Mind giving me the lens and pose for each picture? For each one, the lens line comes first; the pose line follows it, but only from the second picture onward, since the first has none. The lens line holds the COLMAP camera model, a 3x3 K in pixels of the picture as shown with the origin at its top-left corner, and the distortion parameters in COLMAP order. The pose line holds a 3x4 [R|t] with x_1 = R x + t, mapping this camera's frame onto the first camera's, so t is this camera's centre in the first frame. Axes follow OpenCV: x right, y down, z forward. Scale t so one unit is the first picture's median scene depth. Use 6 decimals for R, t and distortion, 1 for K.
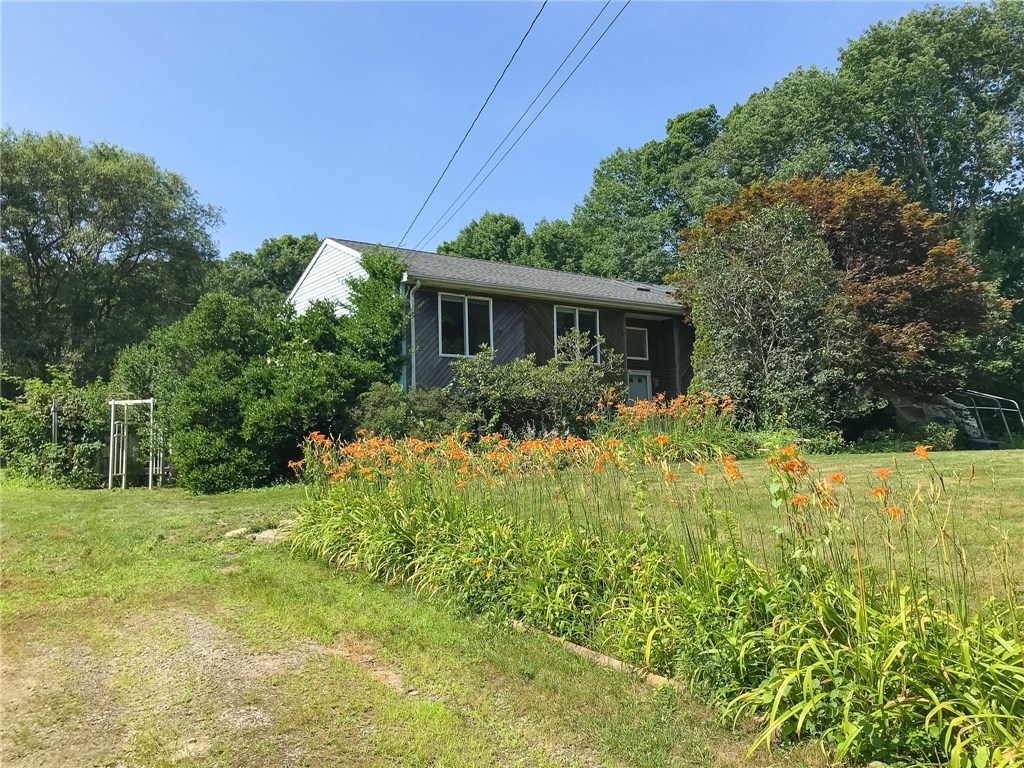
lens RADIAL K [[840.1, 0, 512.0], [0, 840.1, 384.0], [0, 0, 1]] dist [-0.001602, -0.005305]
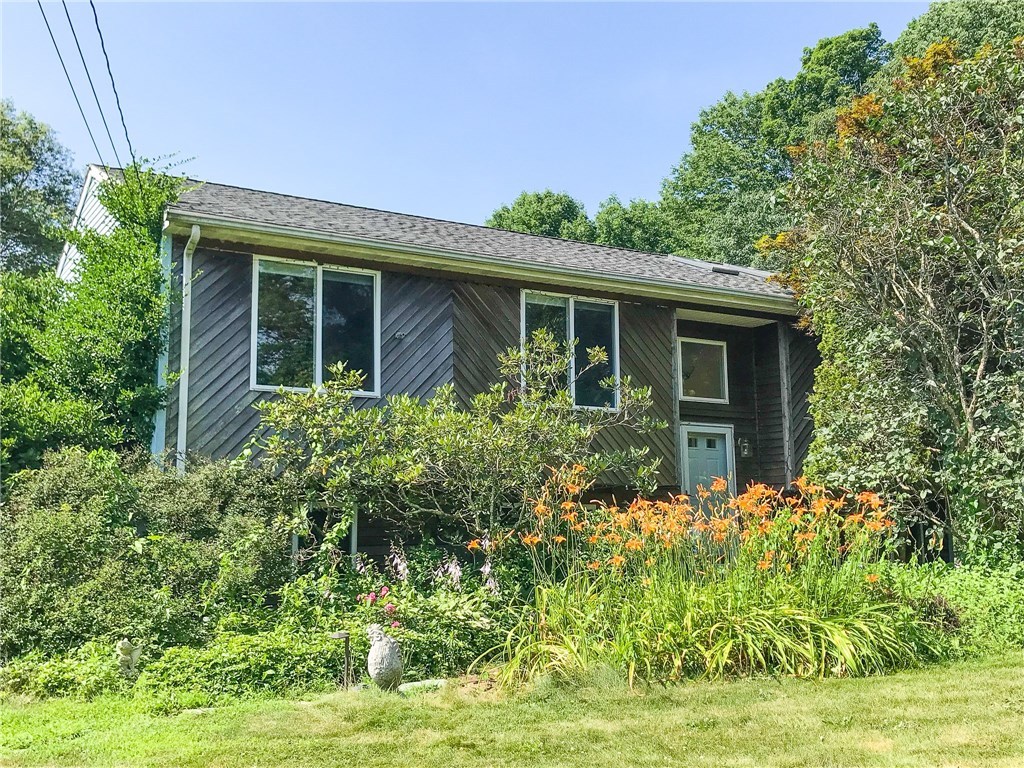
lens RADIAL K [[1153.5, 0, 512.0], [0, 1153.5, 384.0], [0, 0, 1]] dist [0.023966, 0.035041]
pose [[0.997265, 0.004115, -0.073793, 0.102726], [-0.007859, 0.998692, -0.050530, -0.004982], [0.073489, 0.050972, 0.995993, 0.357483]]
